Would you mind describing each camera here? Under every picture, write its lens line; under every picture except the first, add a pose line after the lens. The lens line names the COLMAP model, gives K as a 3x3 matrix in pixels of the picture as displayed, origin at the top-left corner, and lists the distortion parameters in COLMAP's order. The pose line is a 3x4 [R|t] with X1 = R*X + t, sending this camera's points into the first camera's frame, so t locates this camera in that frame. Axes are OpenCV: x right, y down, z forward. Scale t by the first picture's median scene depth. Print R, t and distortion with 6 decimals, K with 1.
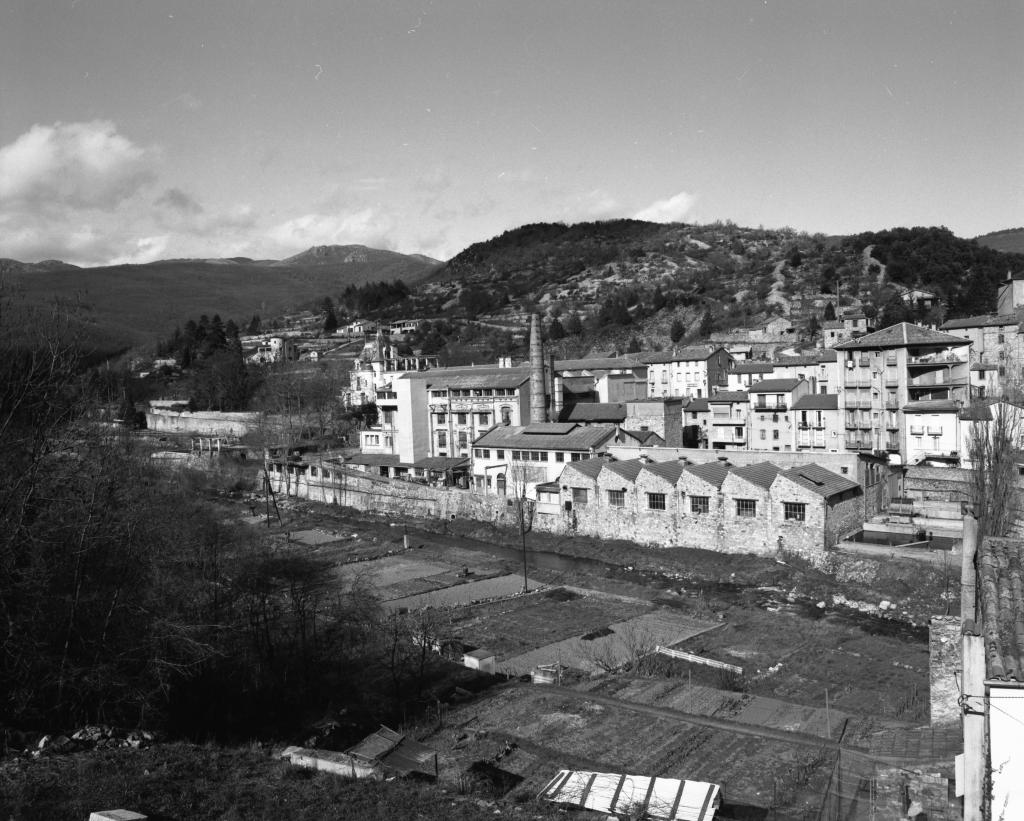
lens RADIAL K [[853.7, 0, 515.7], [0, 853.7, 437.4], [0, 0, 1]] dist [-0.094945, 0.034842]
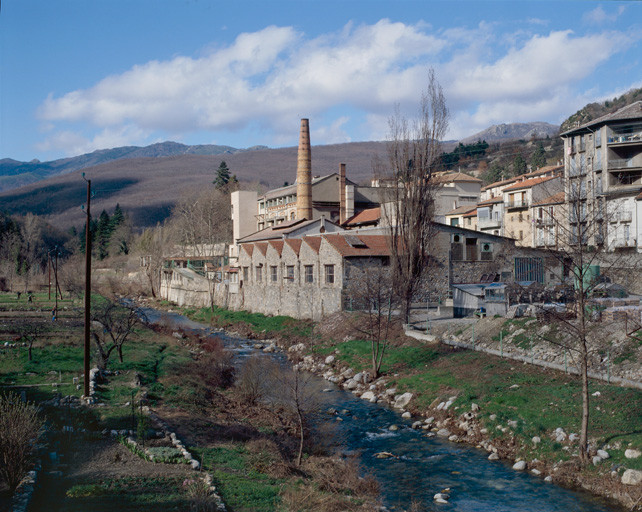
lens RADIAL K [[874.8, 0, 297.4], [0, 874.8, 279.7], [0, 0, 1]] dist [-0.055779, 0.000000]
pose [[0.888997, 0.034468, -0.456614, 0.528292], [-0.058065, 0.997599, -0.037745, 0.094987], [0.454217, 0.060069, 0.888864, 0.049506]]
